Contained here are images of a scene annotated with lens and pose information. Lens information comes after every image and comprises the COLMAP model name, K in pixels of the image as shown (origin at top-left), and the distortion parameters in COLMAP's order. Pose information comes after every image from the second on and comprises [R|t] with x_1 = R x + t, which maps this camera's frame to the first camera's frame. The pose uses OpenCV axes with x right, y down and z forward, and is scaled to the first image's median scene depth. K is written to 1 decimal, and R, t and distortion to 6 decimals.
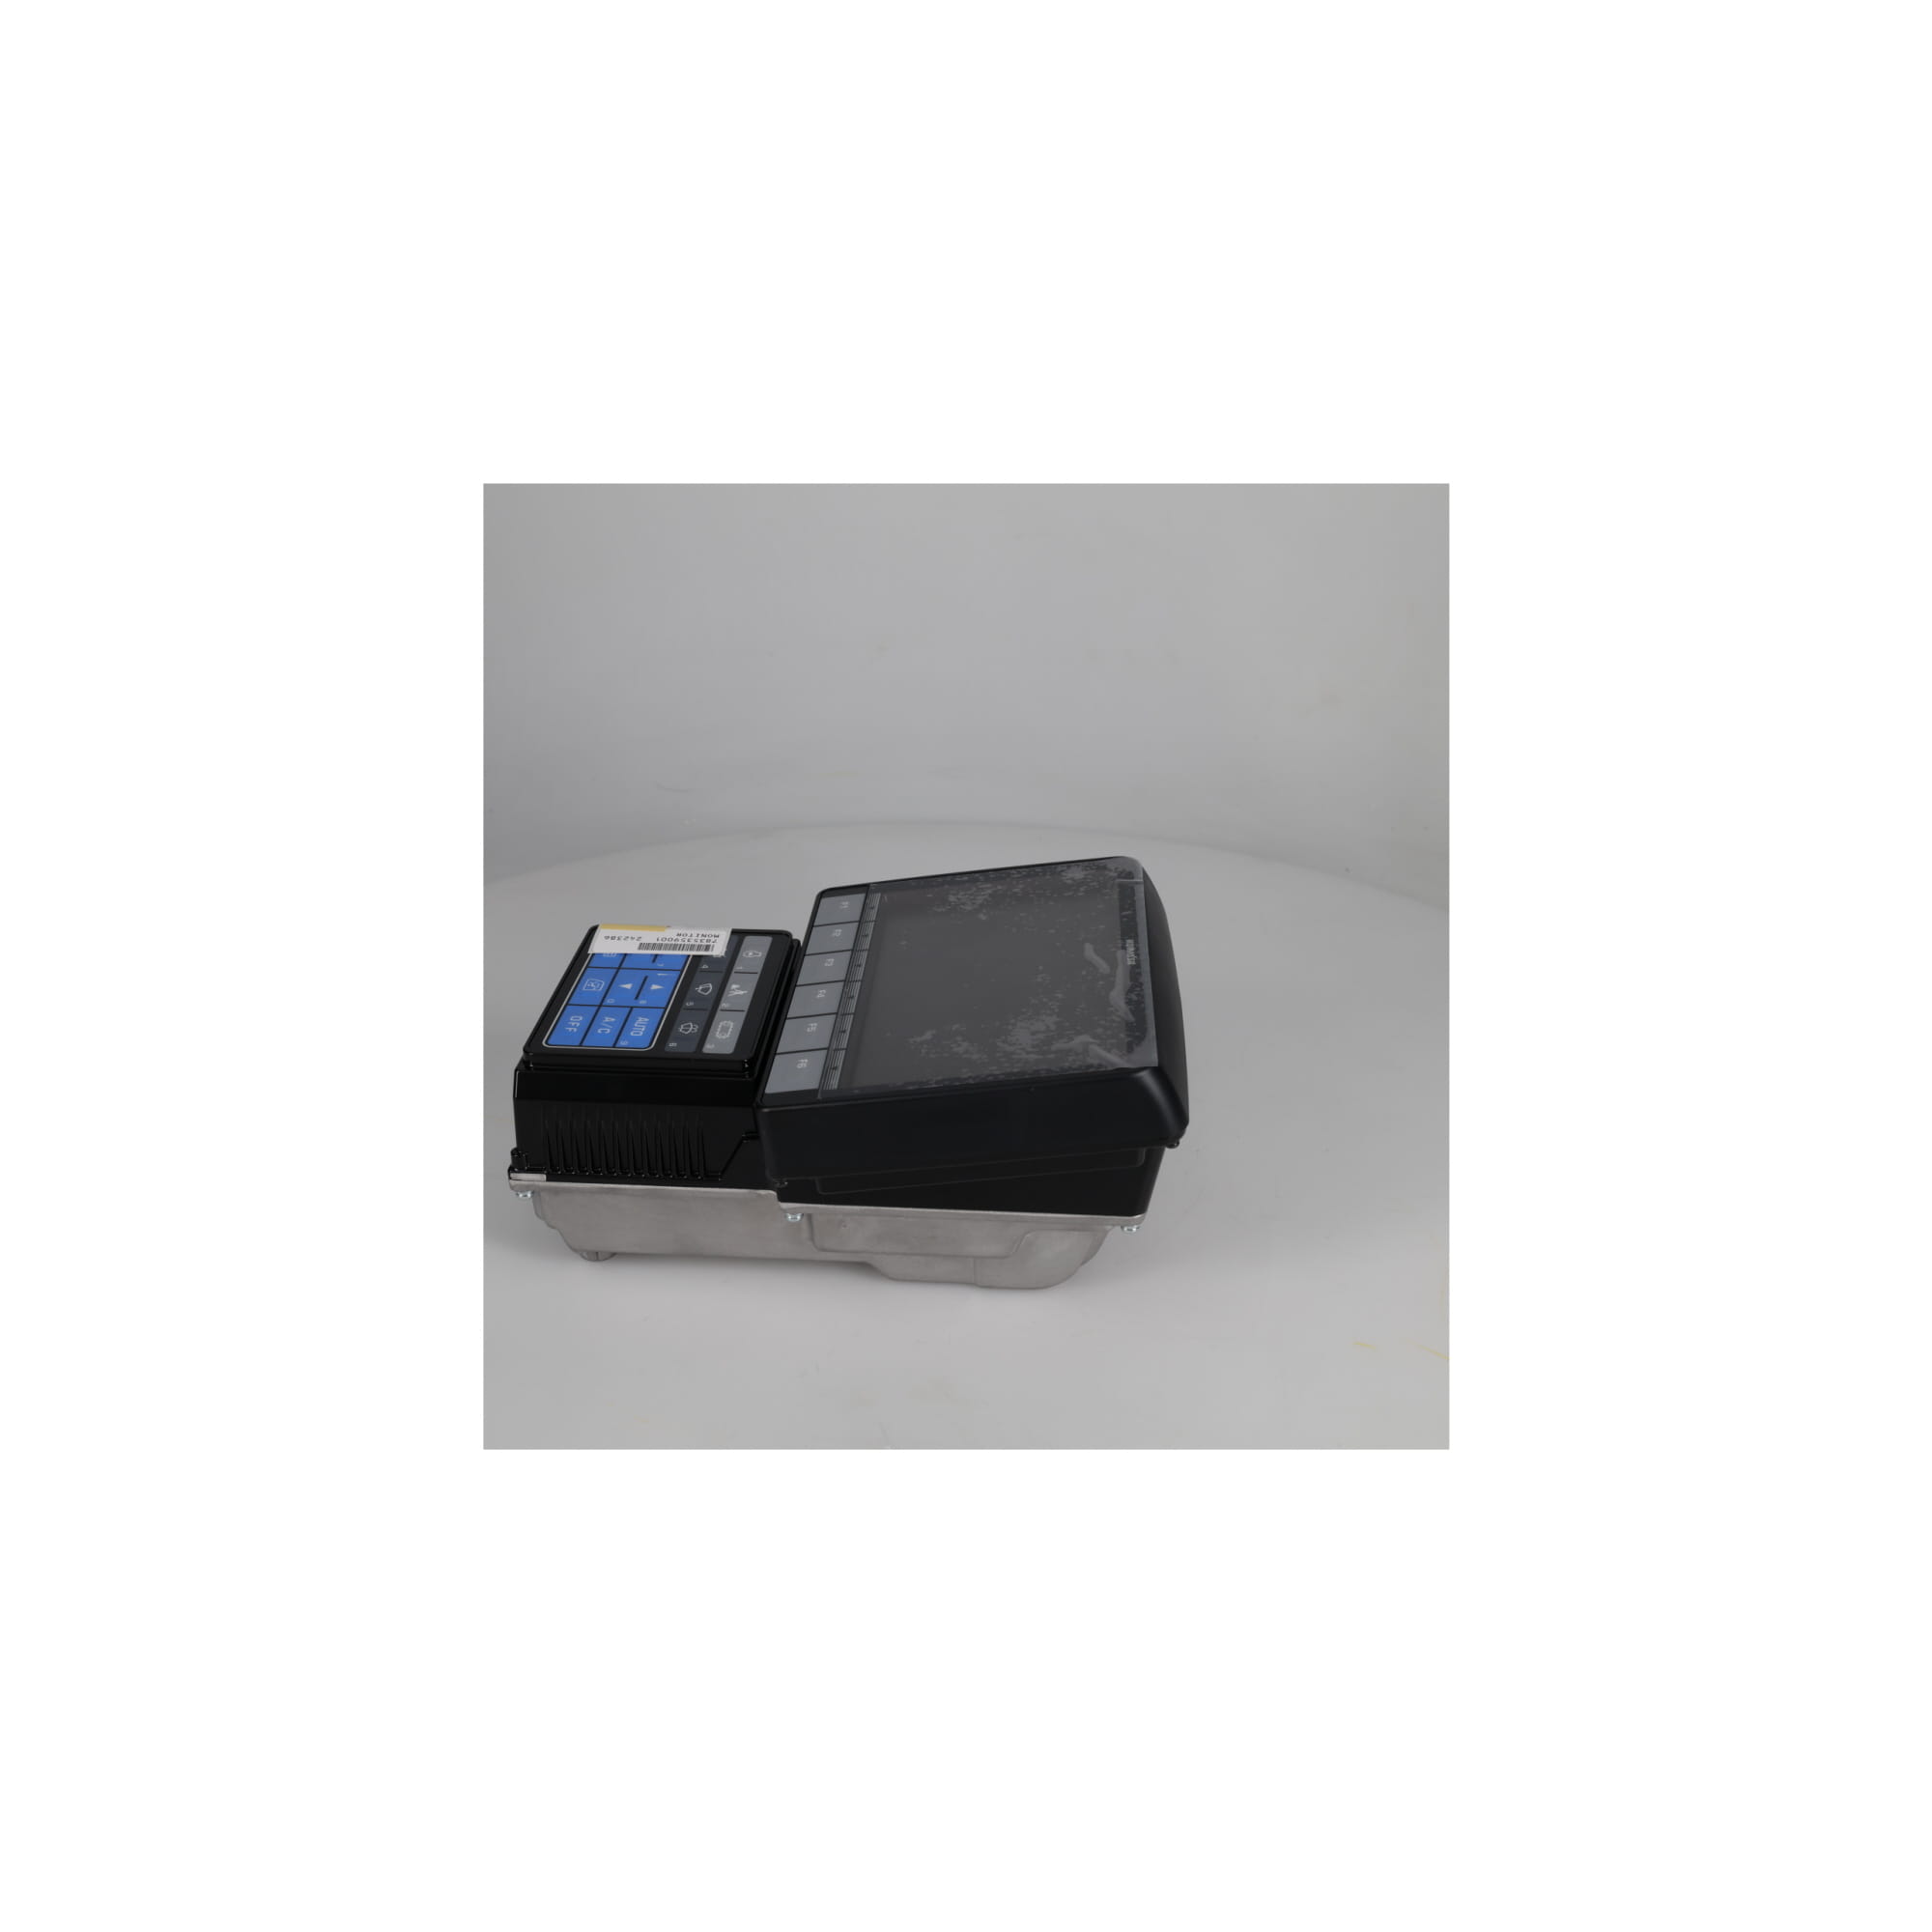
lens RADIAL K [[1730.8, 0, 956.7], [0, 1730.8, 1012.1], [0, 0, 1]] dist [0.134744, 0.001022]
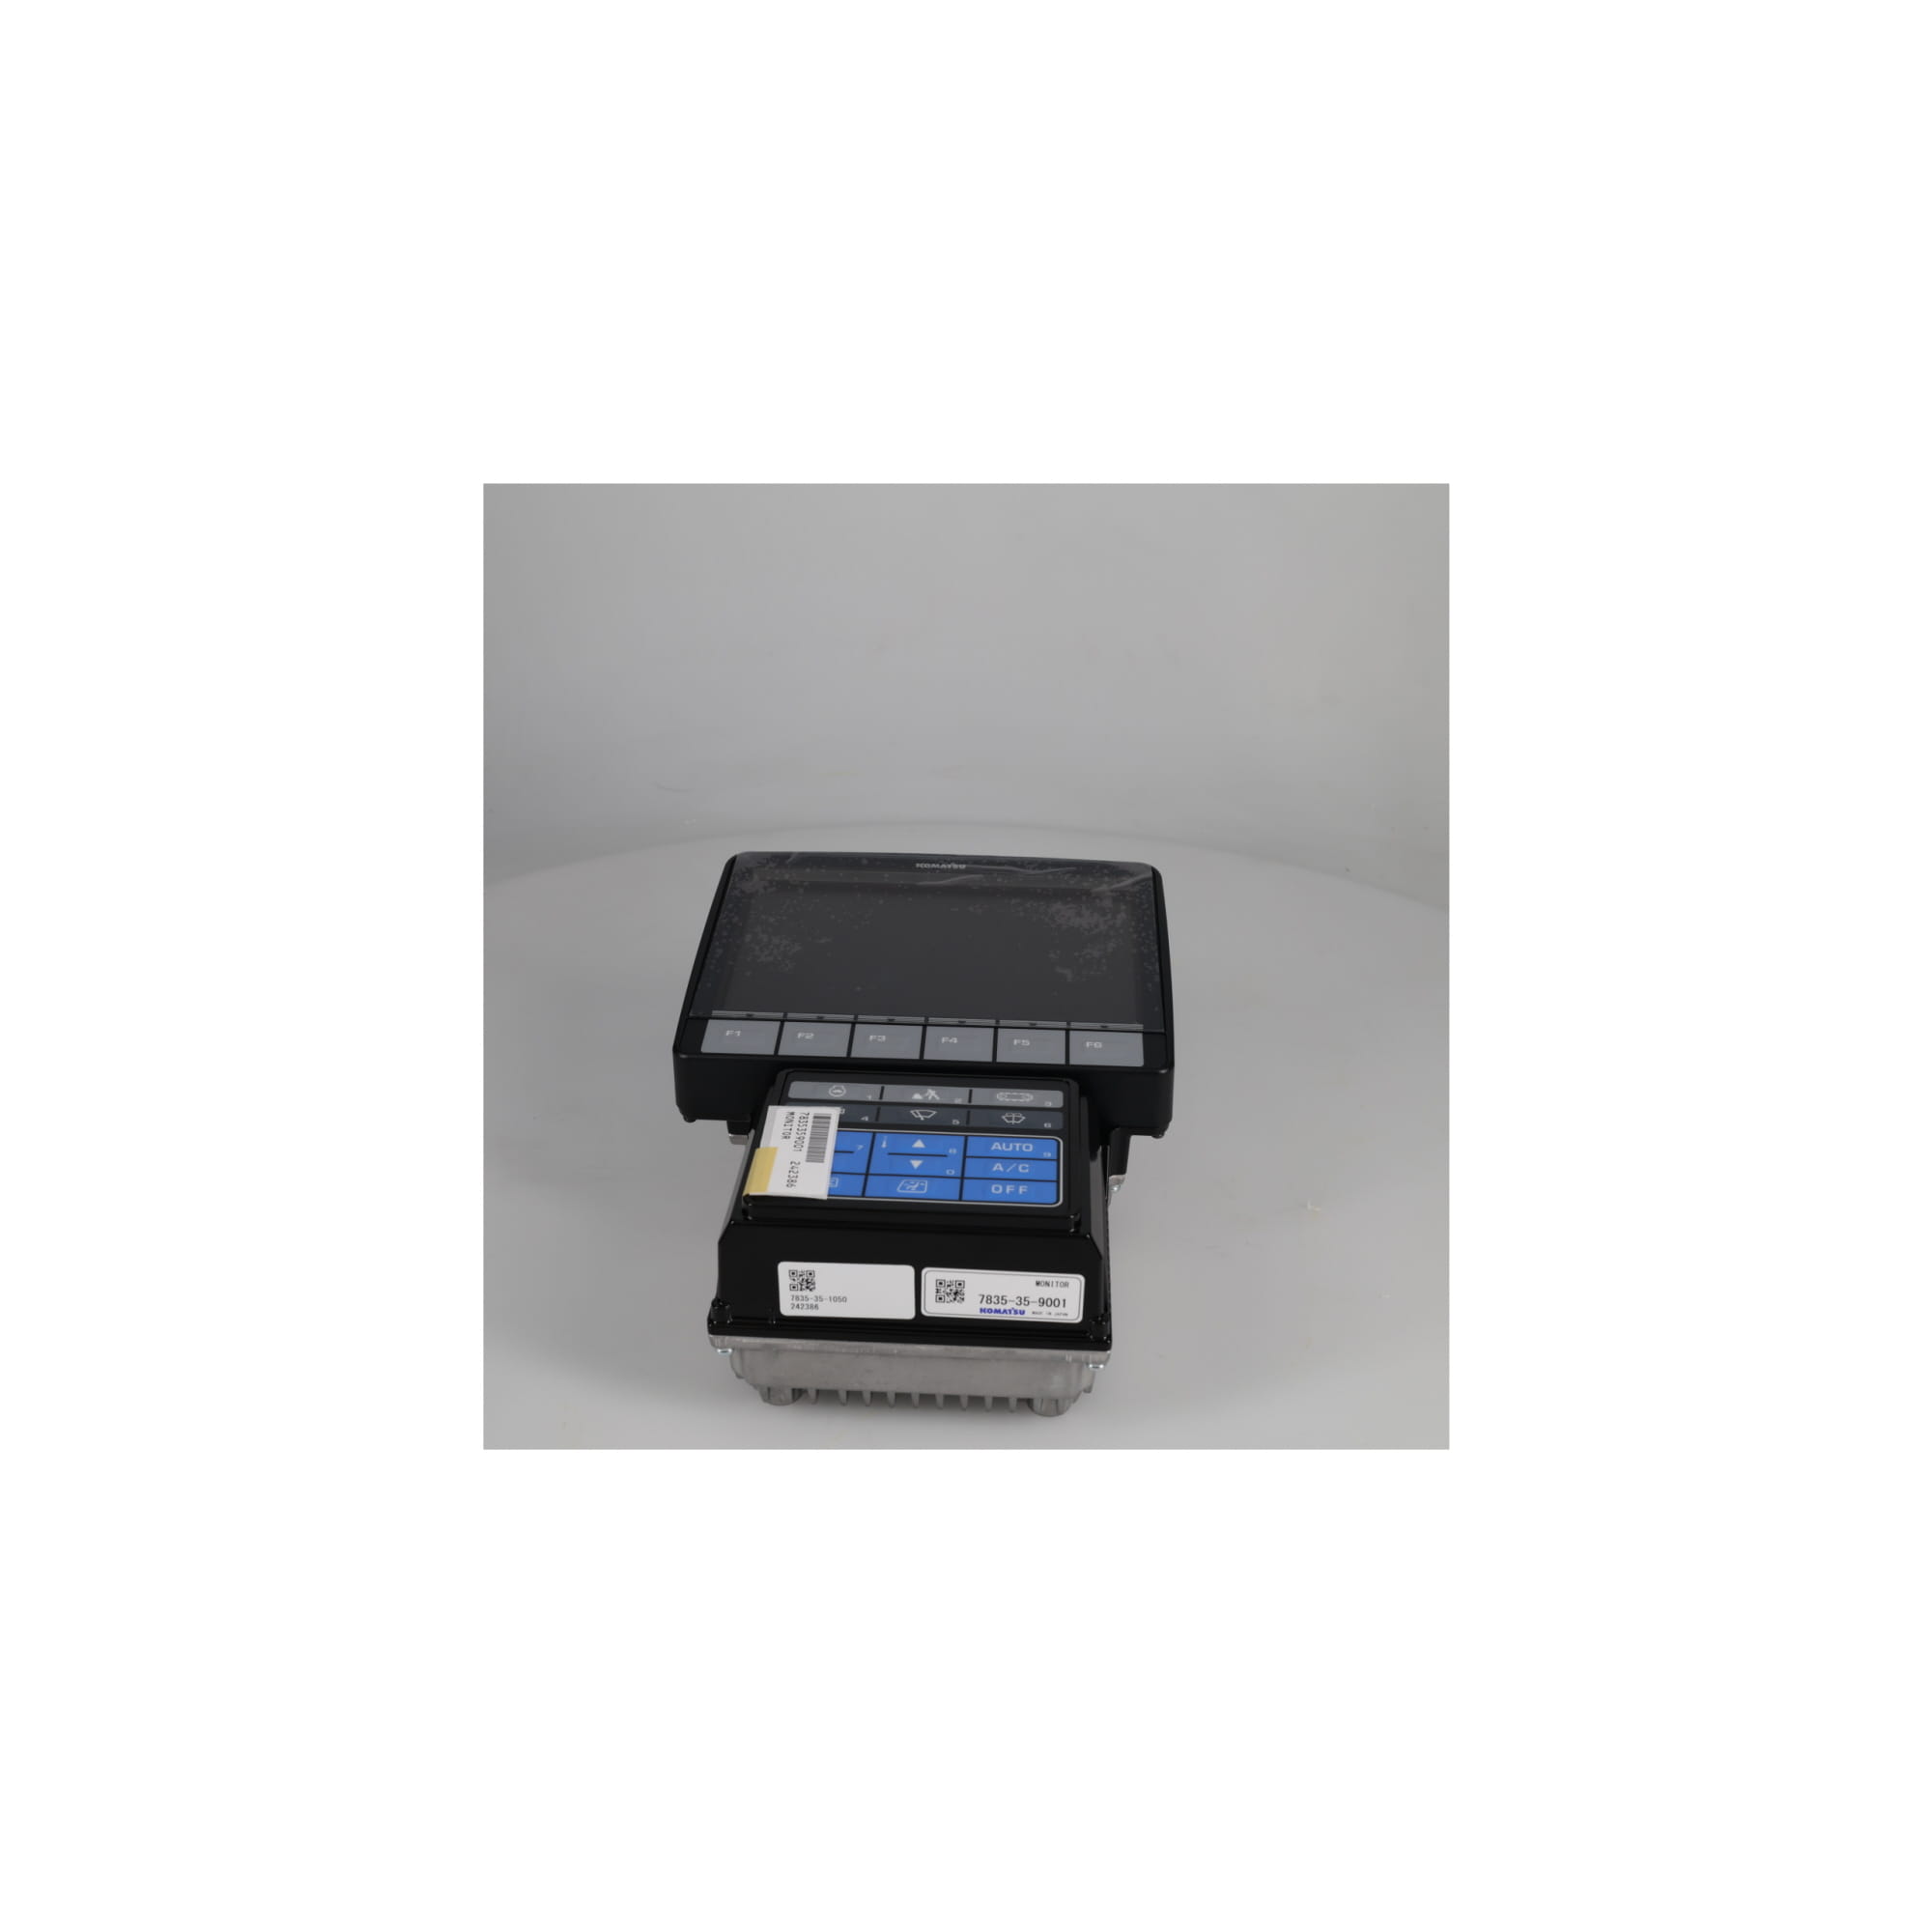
lens RADIAL K [[1730.8, 0, 956.7], [0, 1730.8, 1012.1], [0, 0, 1]] dist [0.134744, 0.001022]
pose [[-0.003274, -0.486809, 0.873502, -0.918978], [0.476587, 0.767163, 0.429332, -0.437350], [-0.879121, 0.417705, 0.229495, 0.786948]]
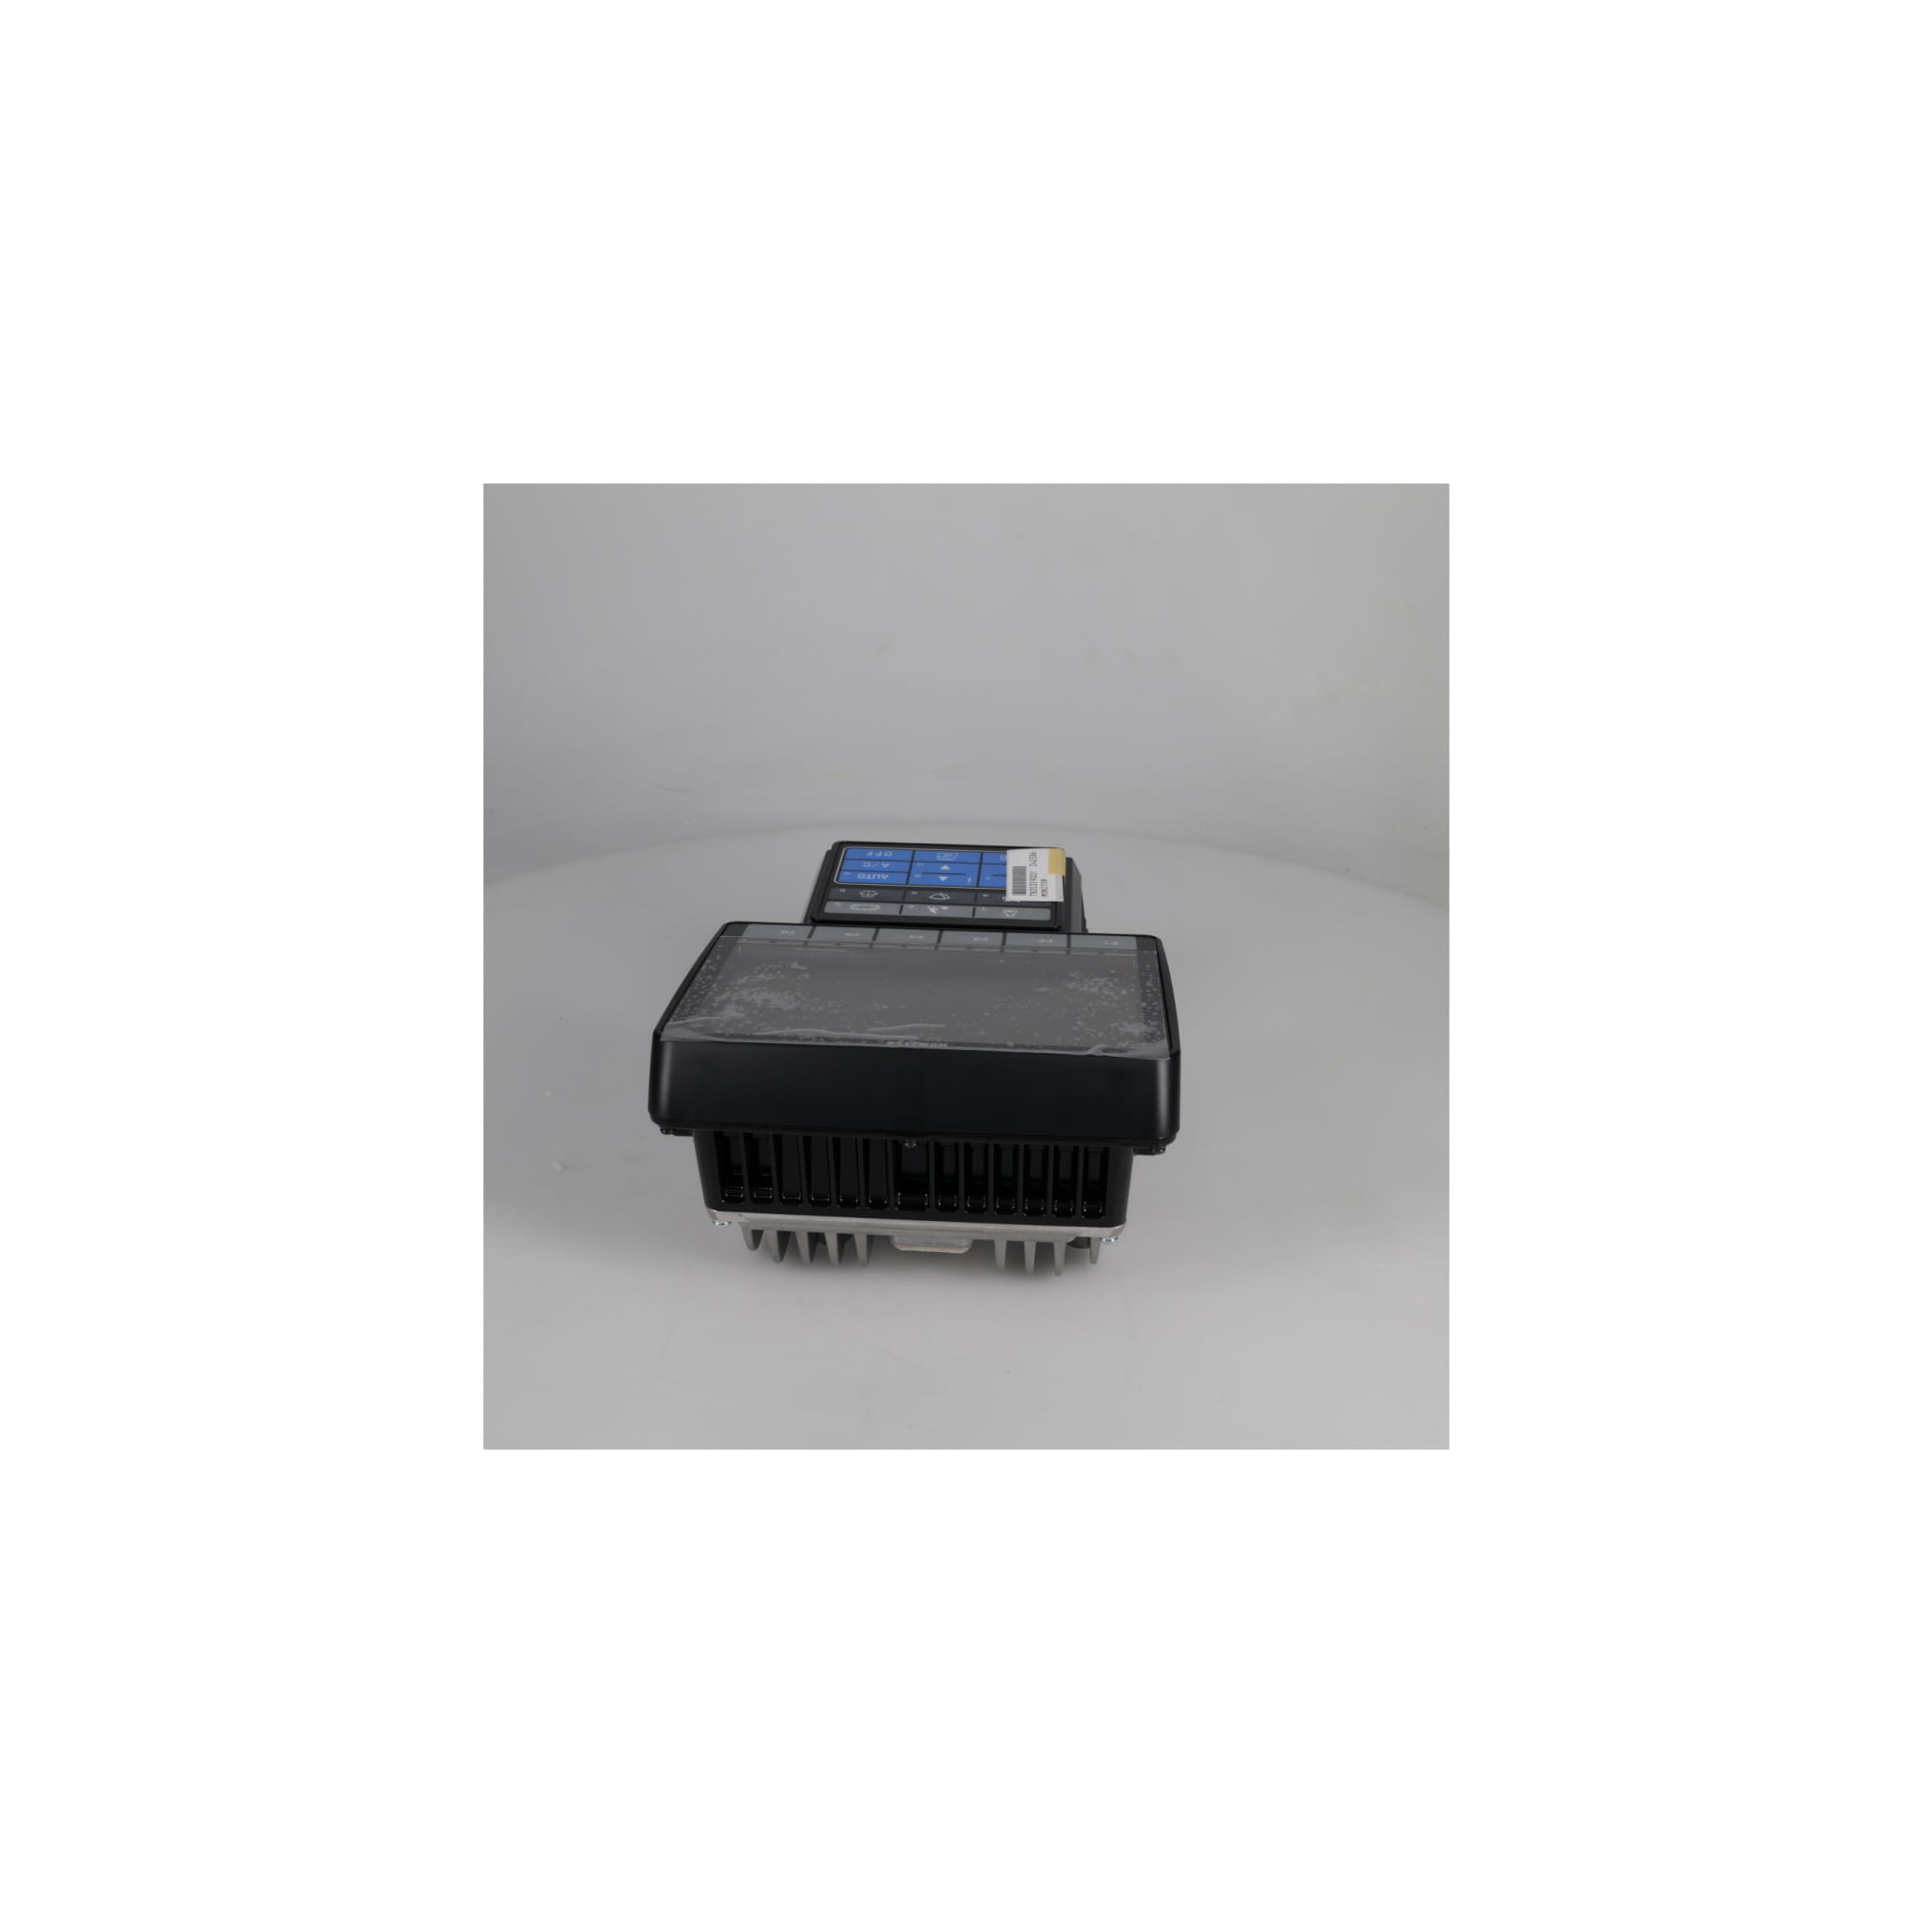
lens RADIAL K [[1730.8, 0, 956.7], [0, 1730.8, 1012.1], [0, 0, 1]] dist [0.134744, 0.001022]
pose [[-0.007868, 0.474503, -0.880219, 0.896820], [-0.487549, 0.766711, 0.417672, -0.440001], [0.873060, 0.432436, 0.225311, 0.817884]]
